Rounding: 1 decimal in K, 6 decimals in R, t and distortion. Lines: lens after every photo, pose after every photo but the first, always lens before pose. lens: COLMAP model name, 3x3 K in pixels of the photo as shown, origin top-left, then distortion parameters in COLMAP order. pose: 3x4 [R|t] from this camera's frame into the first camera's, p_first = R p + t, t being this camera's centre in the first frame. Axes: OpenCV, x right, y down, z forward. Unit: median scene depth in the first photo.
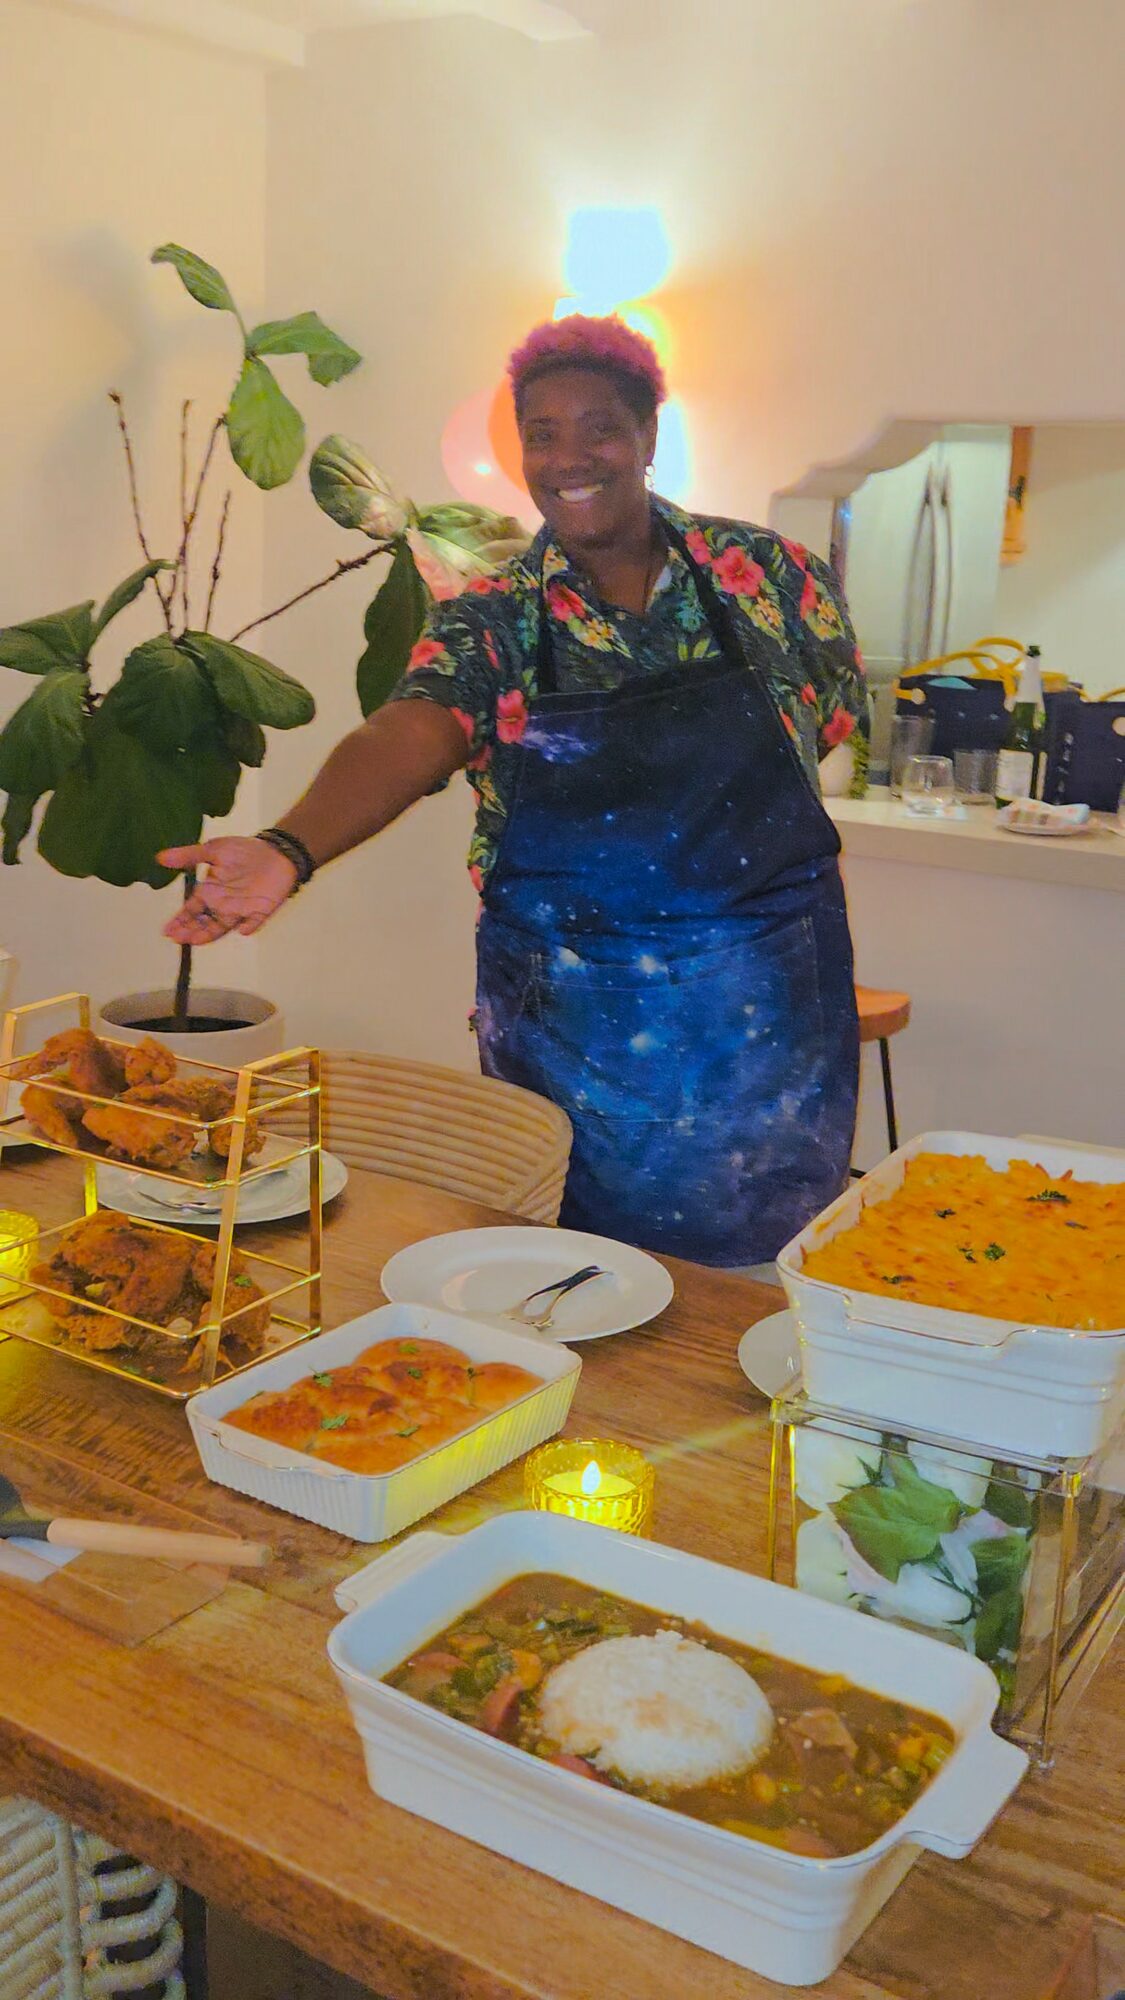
lens RADIAL K [[1697.2, 0, 571.3], [0, 1697.2, 998.5], [0, 0, 1]] dist [-0.003011, -0.004616]
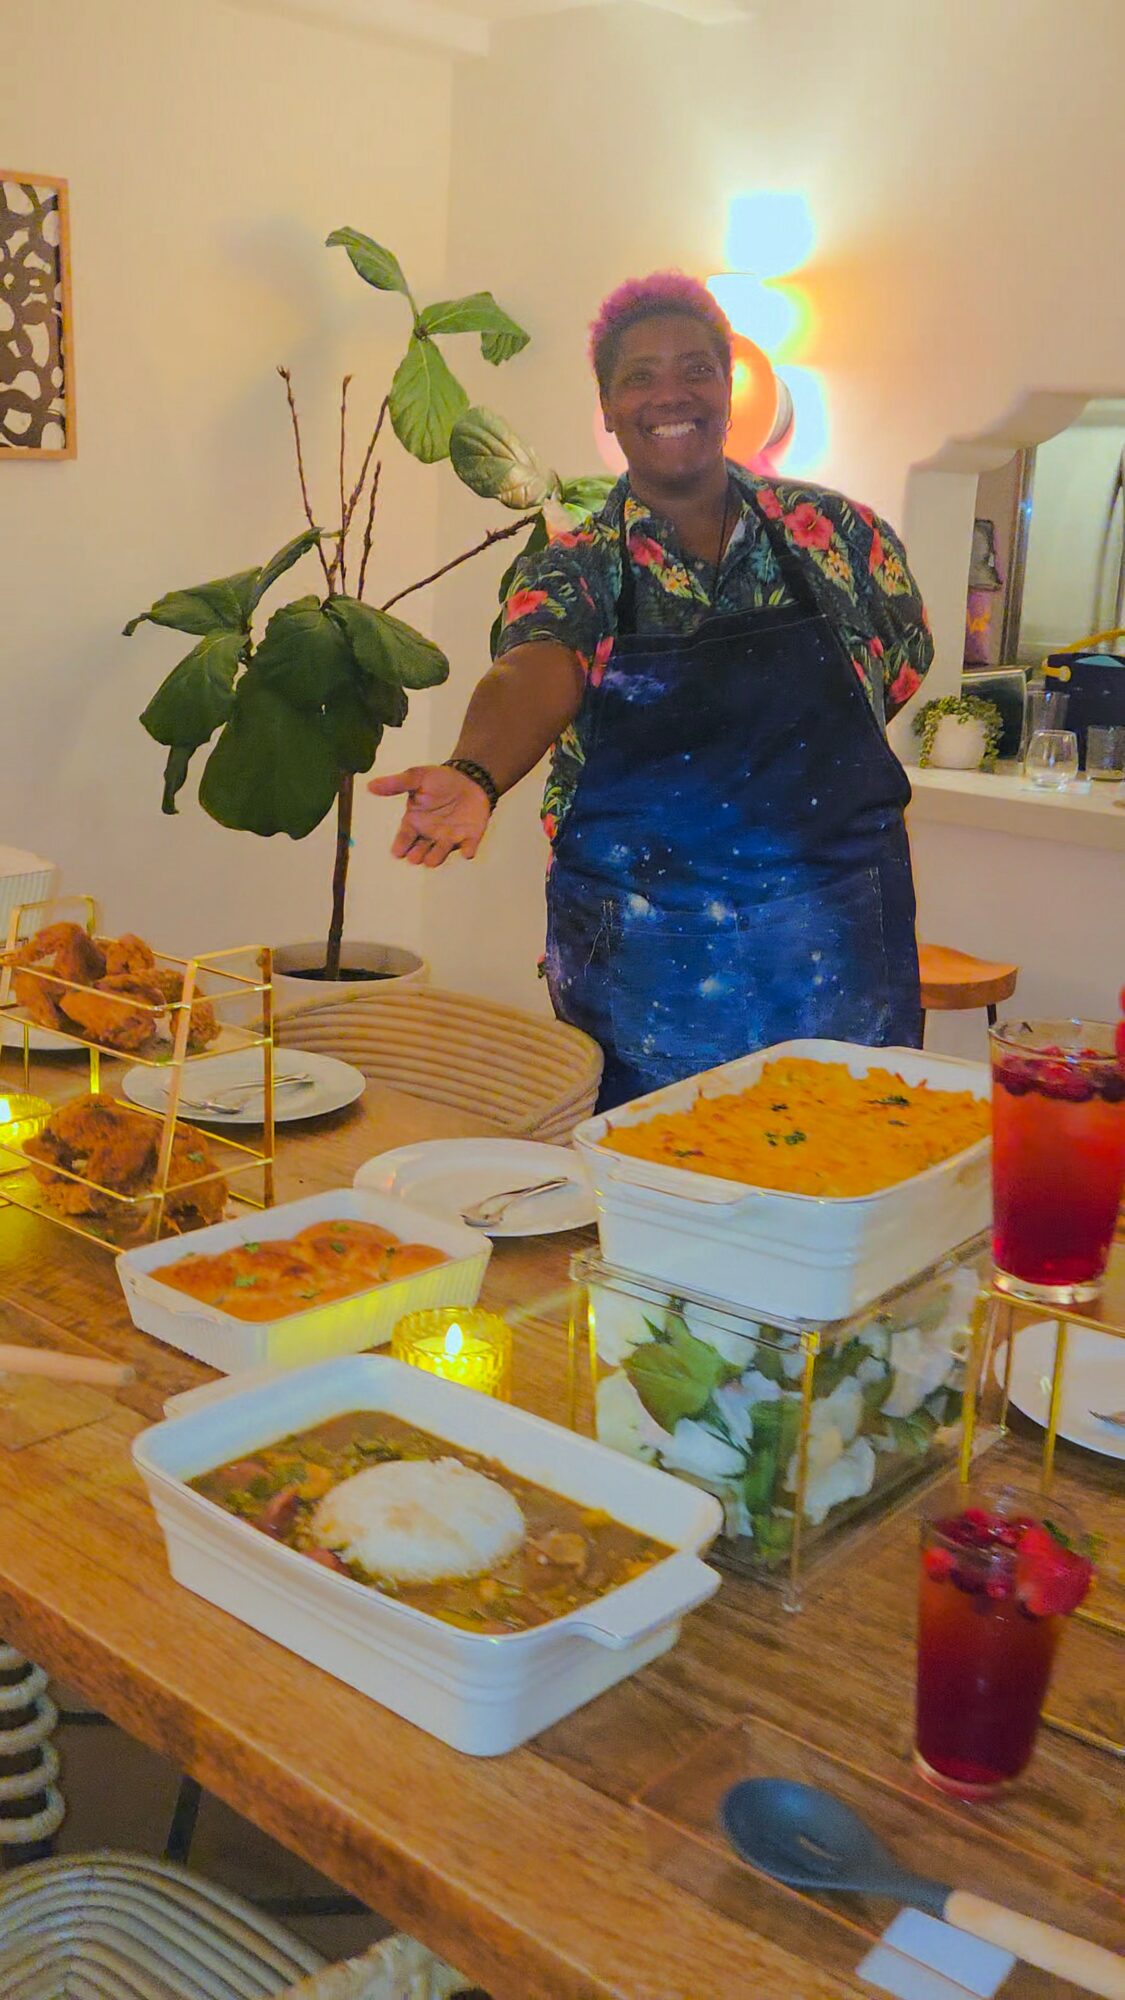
lens RADIAL K [[1678.5, 0, 562.0], [0, 1678.5, 975.7], [0, 0, 1]] dist [-0.005781, -0.009189]
pose [[0.992026, 0.040488, -0.119350, 0.162714], [-0.040522, 0.999176, 0.002142, 0.037361], [0.119339, 0.002711, 0.992850, -0.044590]]
